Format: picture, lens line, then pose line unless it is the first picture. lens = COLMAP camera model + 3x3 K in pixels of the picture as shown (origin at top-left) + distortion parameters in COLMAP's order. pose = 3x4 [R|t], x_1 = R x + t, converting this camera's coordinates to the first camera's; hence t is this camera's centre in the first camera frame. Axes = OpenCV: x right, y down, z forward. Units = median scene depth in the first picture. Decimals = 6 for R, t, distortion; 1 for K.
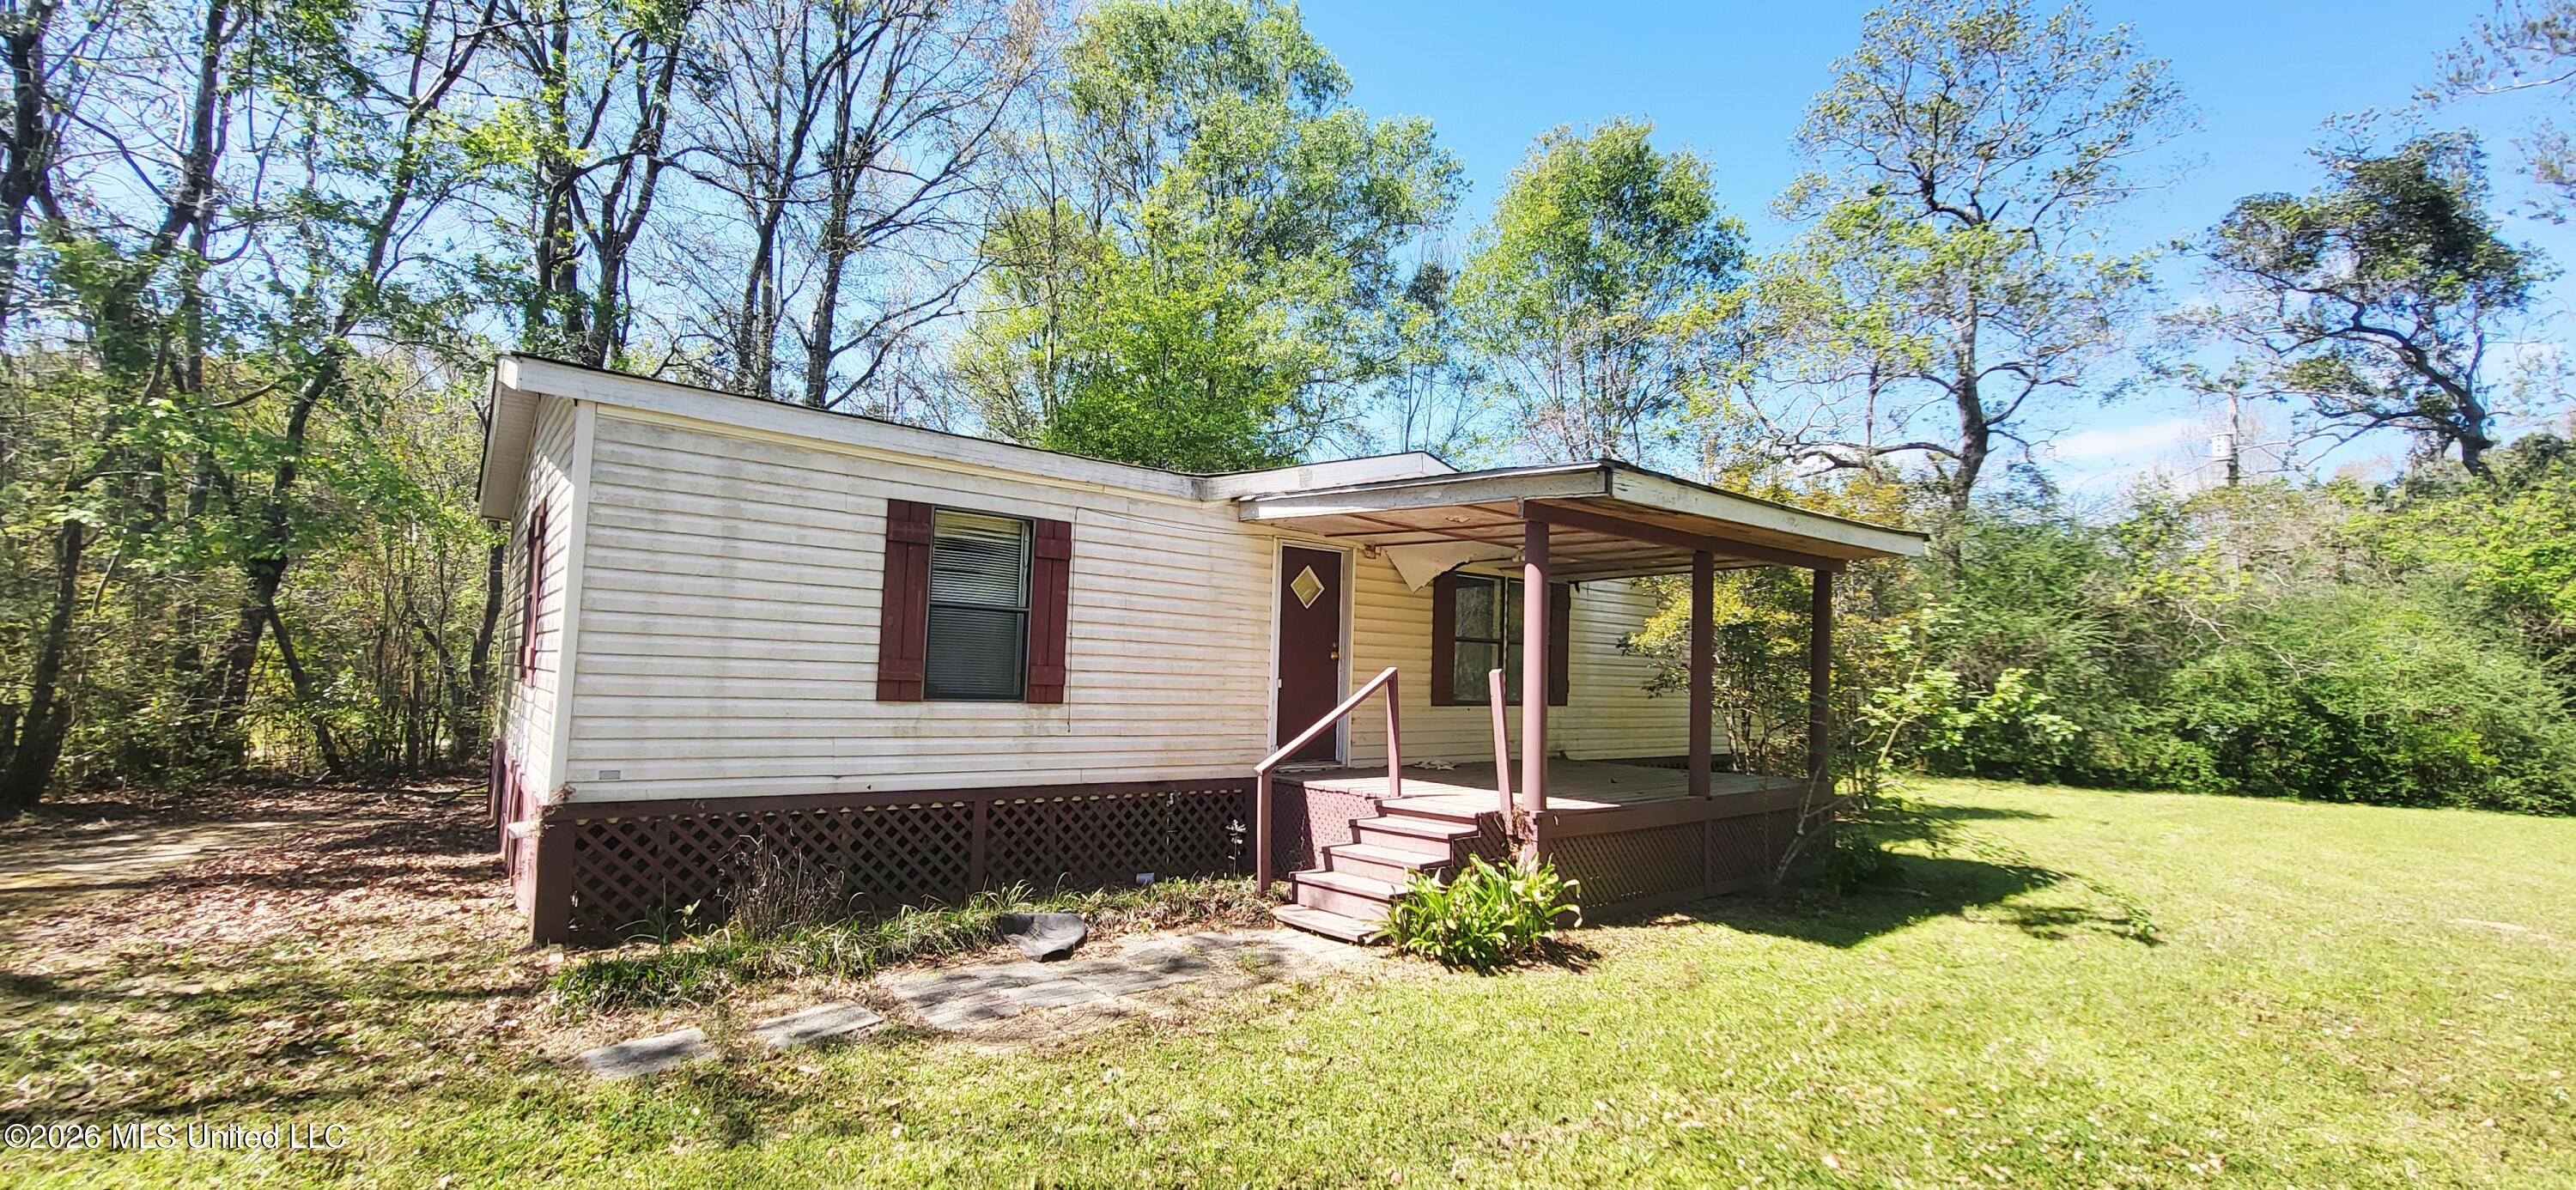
lens RADIAL K [[1014.4, 0, 1307.9], [0, 1014.4, 621.4], [0, 0, 1]] dist [0.001364, 0.000271]
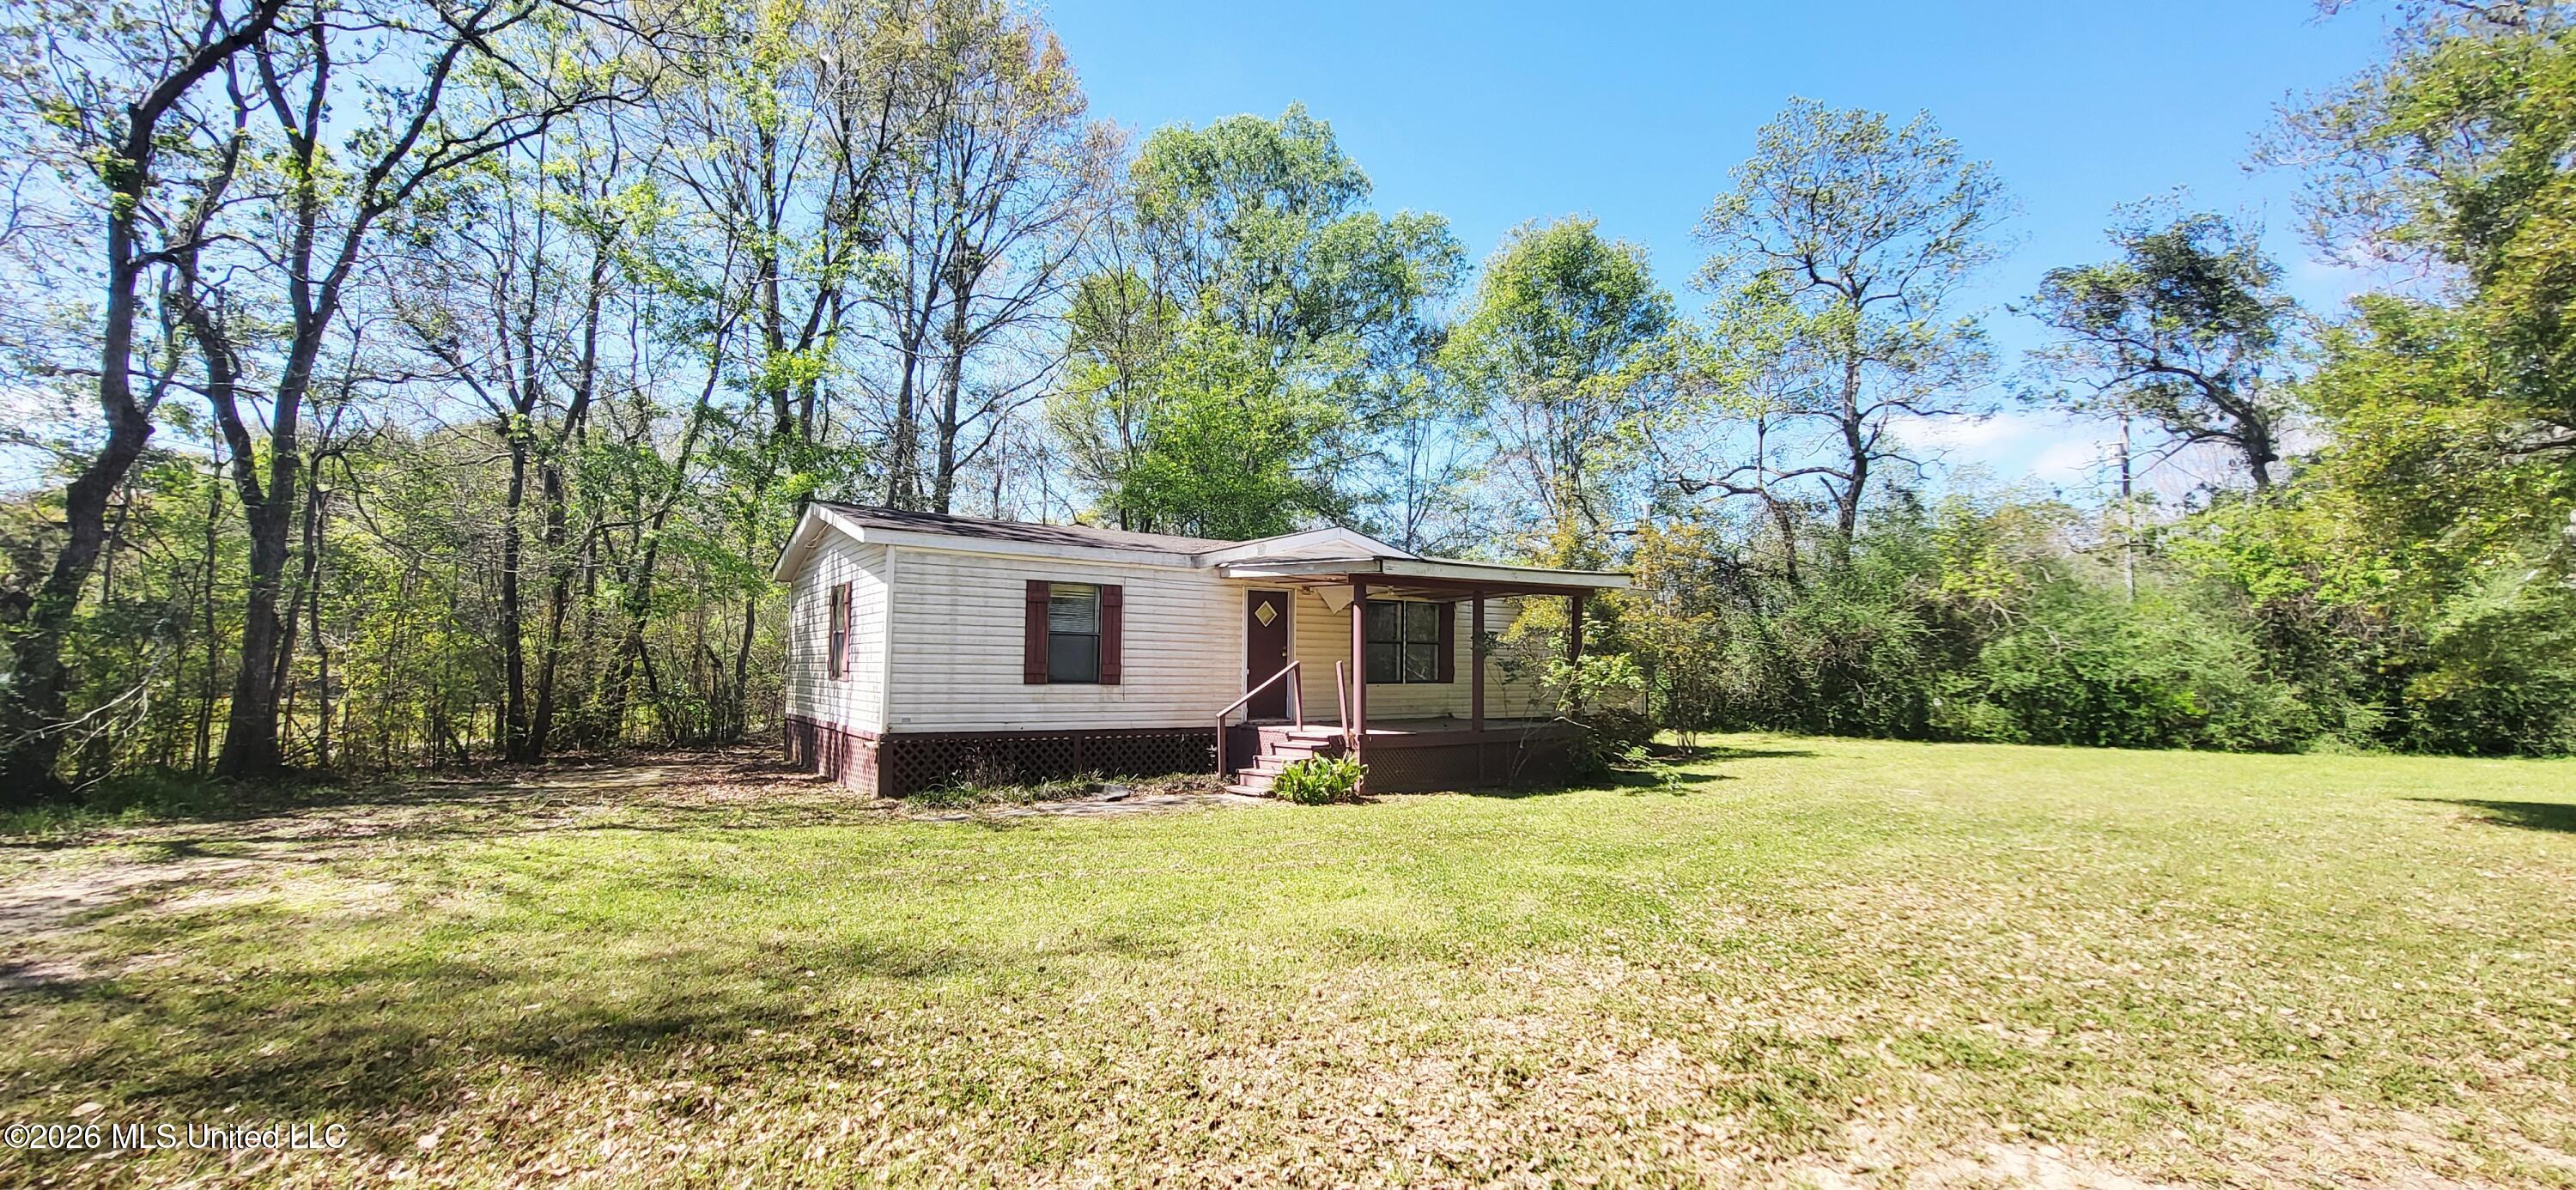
lens RADIAL K [[1014.4, 0, 1325.3], [0, 1014.4, 614.0], [0, 0, 1]] dist [0.001364, 0.000271]
pose [[0.997296, -0.025689, -0.068860, 0.139798], [0.025630, 0.999670, -0.001735, -0.018462], [0.068882, -0.000034, 0.997625, -0.436507]]
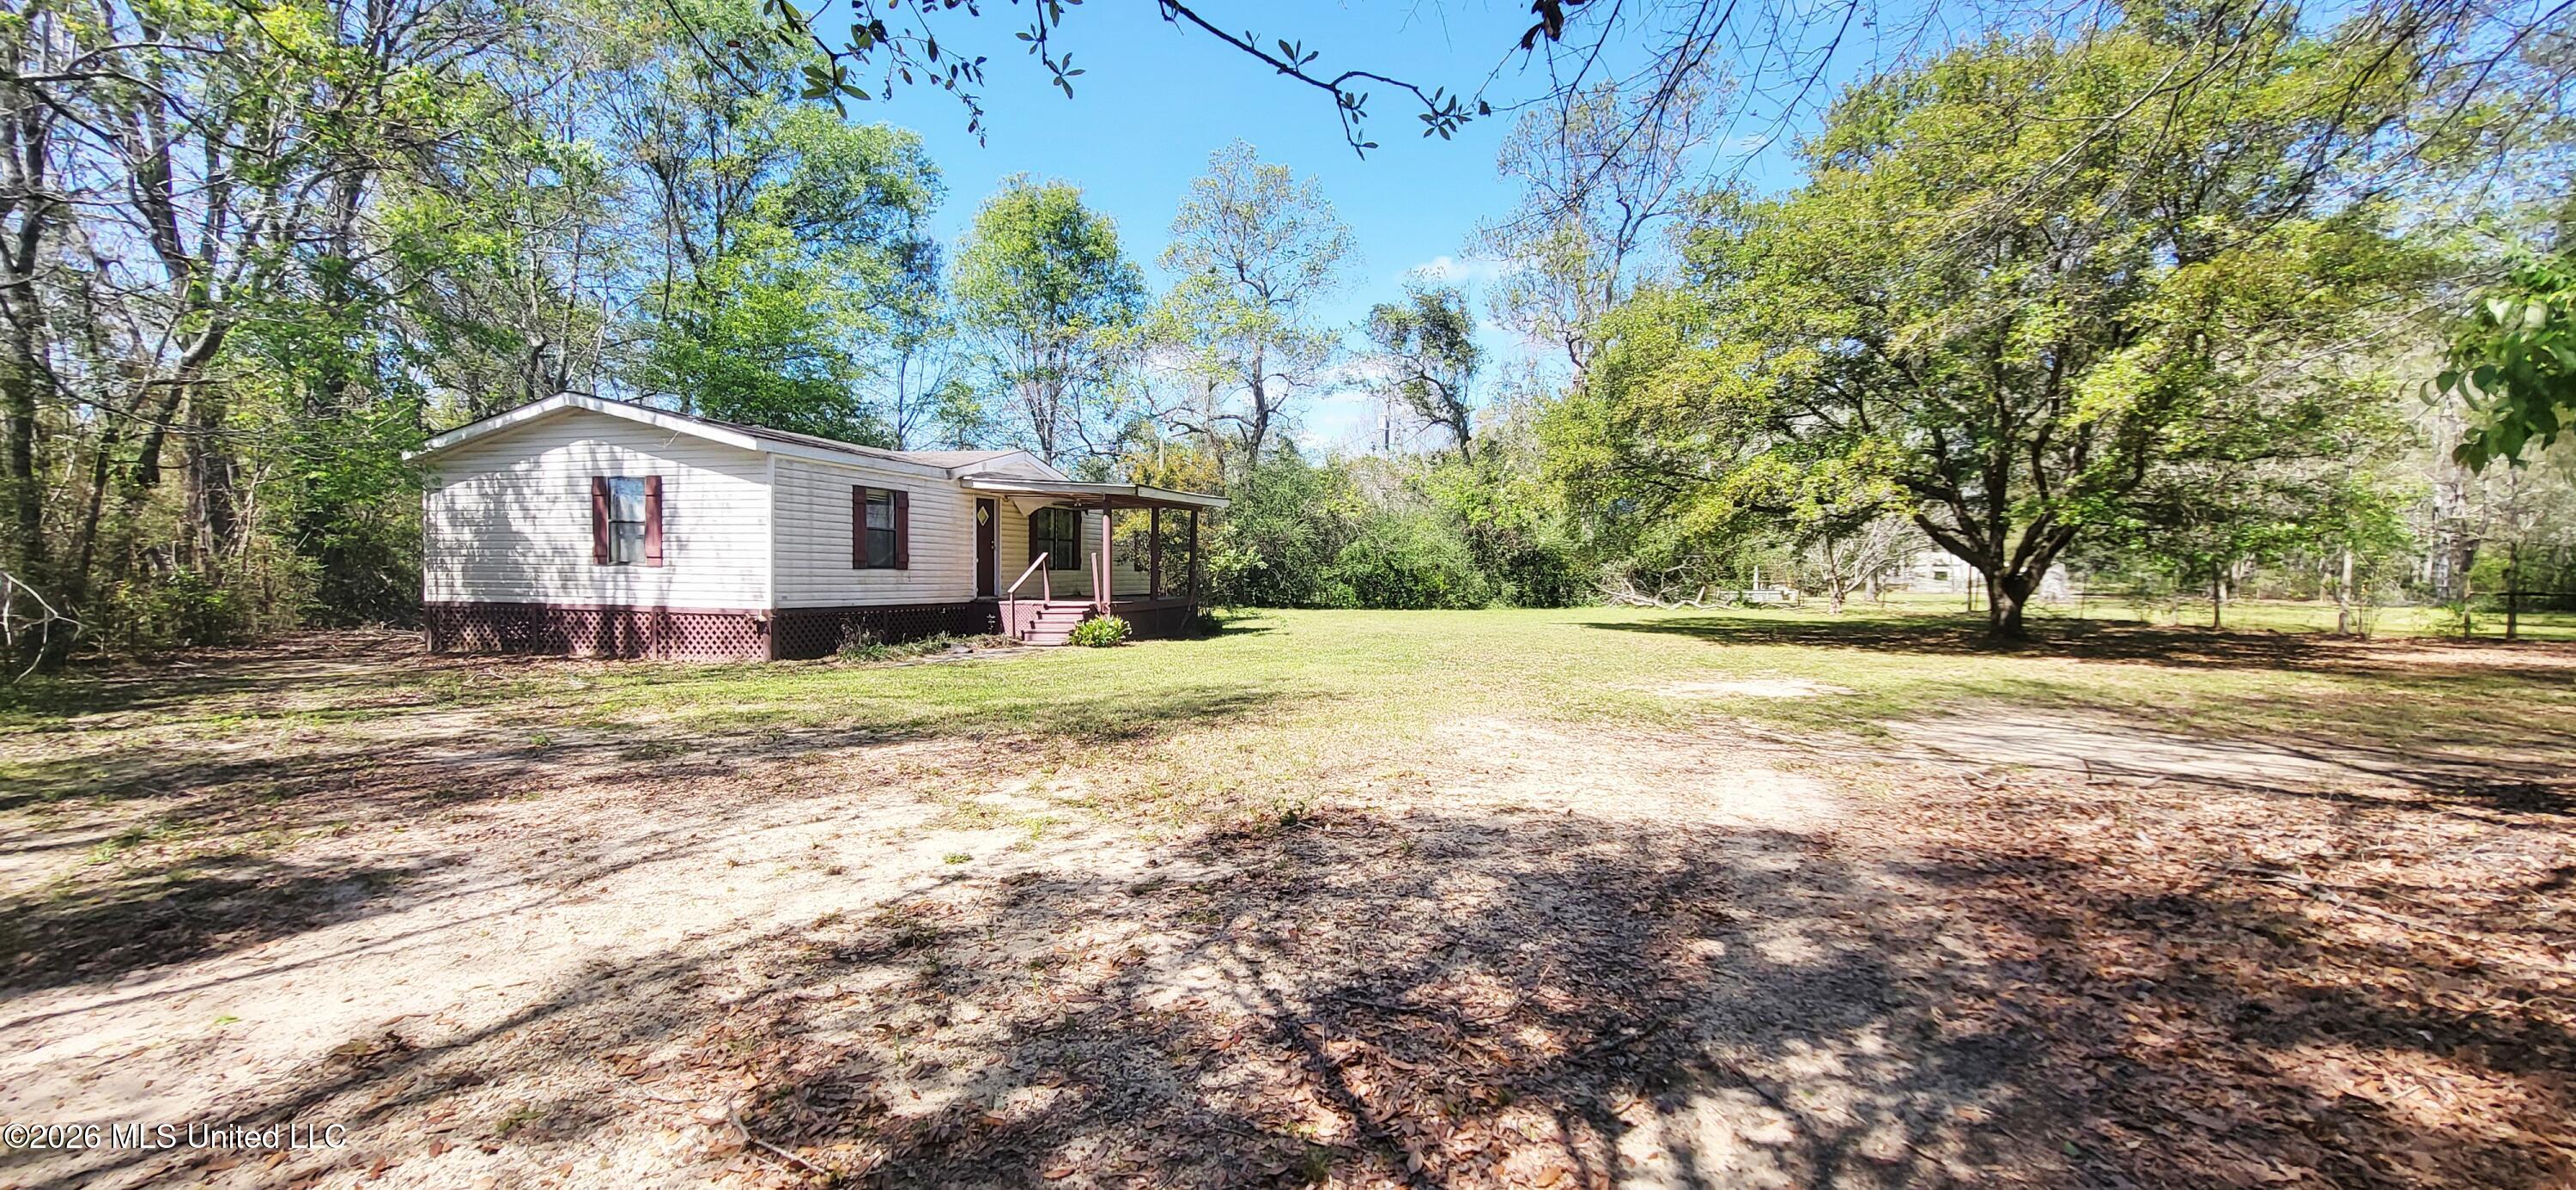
lens RADIAL K [[1014.4, 0, 1290.8], [0, 1014.4, 581.6], [0, 0, 1]] dist [0.001364, 0.000271]
pose [[0.830390, -0.027653, 0.556496, -0.435524], [-0.016451, 0.997116, 0.074095, -0.043013], [-0.556940, -0.070682, 0.827540, -0.765241]]
